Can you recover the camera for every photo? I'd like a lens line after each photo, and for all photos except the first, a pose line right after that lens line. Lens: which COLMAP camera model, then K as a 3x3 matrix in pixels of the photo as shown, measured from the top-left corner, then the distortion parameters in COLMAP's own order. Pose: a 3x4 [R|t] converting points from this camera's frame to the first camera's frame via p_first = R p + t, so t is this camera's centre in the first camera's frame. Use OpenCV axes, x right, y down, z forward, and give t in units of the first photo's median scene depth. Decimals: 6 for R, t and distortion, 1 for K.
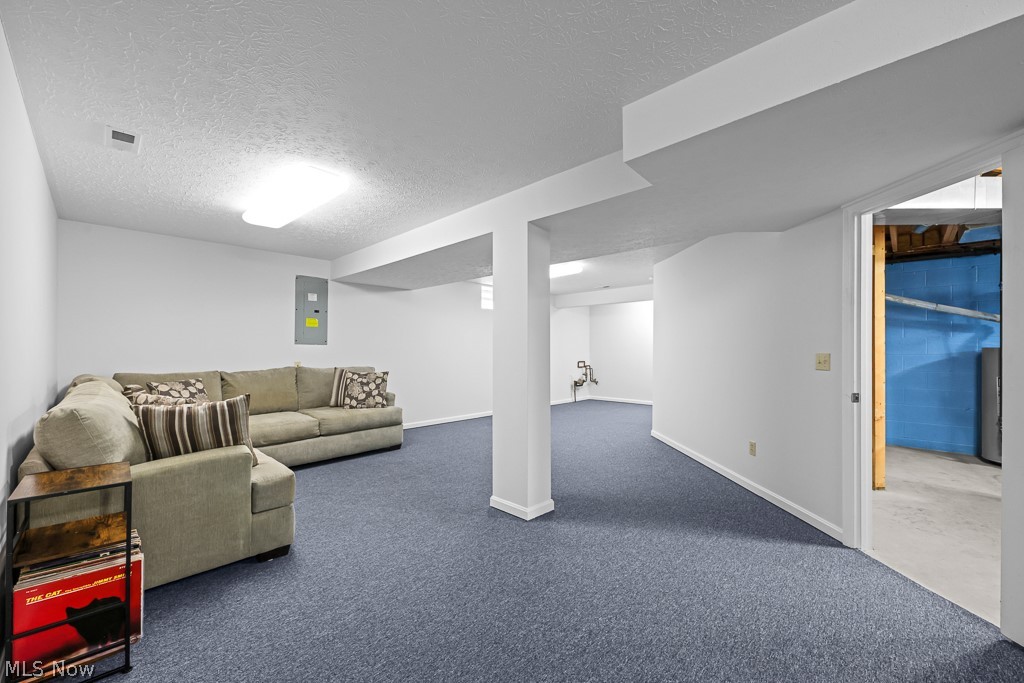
lens RADIAL K [[410.3, 0, 508.6], [0, 410.3, 340.8], [0, 0, 1]] dist [0.001206, -0.000150]
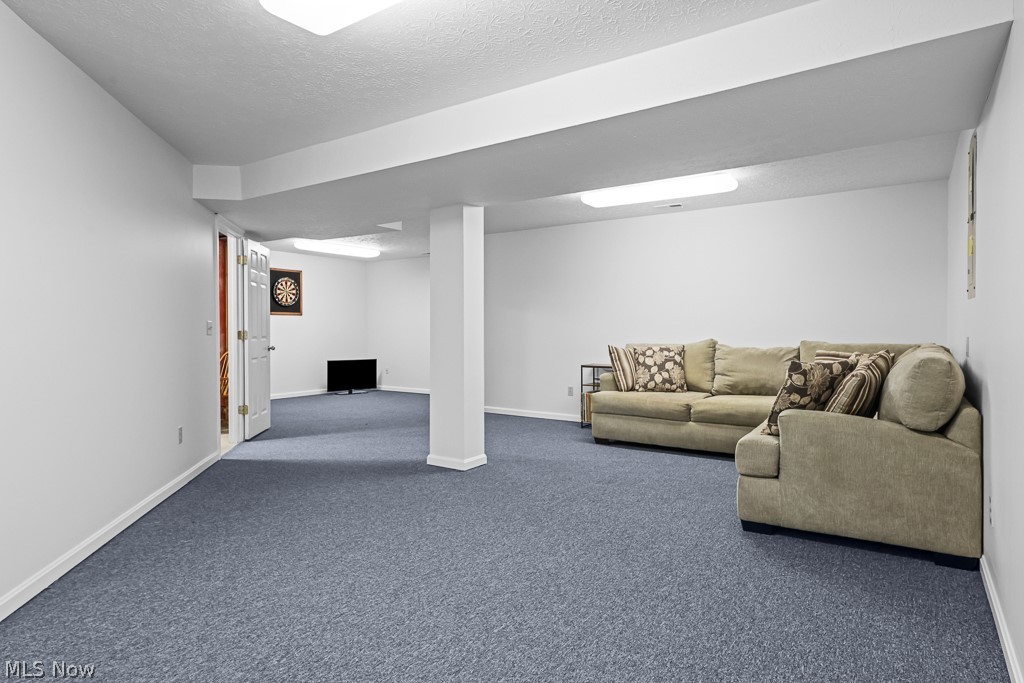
lens RADIAL K [[583.0, 0, 512.0], [0, 583.0, 341.5], [0, 0, 1]] dist [0.000533, 0.000694]
pose [[-0.984357, 0.005640, -0.176094, 0.100425], [0.006312, 0.999975, -0.003256, 0.057204], [0.176071, -0.004316, -0.984368, 1.621521]]
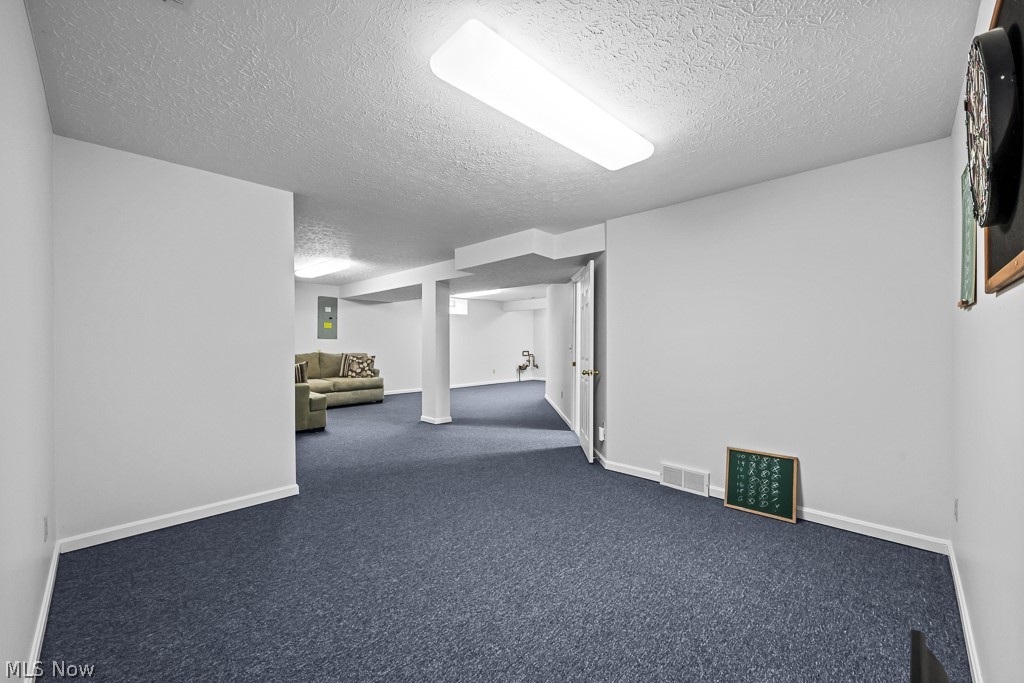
lens RADIAL K [[410.3, 0, 508.6], [0, 410.3, 340.8], [0, 0, 1]] dist [0.001206, -0.000150]
pose [[0.999975, 0.001786, -0.006891, 0.254920], [-0.001656, 0.999821, 0.018841, -0.016234], [0.006924, -0.018829, 0.999799, -0.639561]]
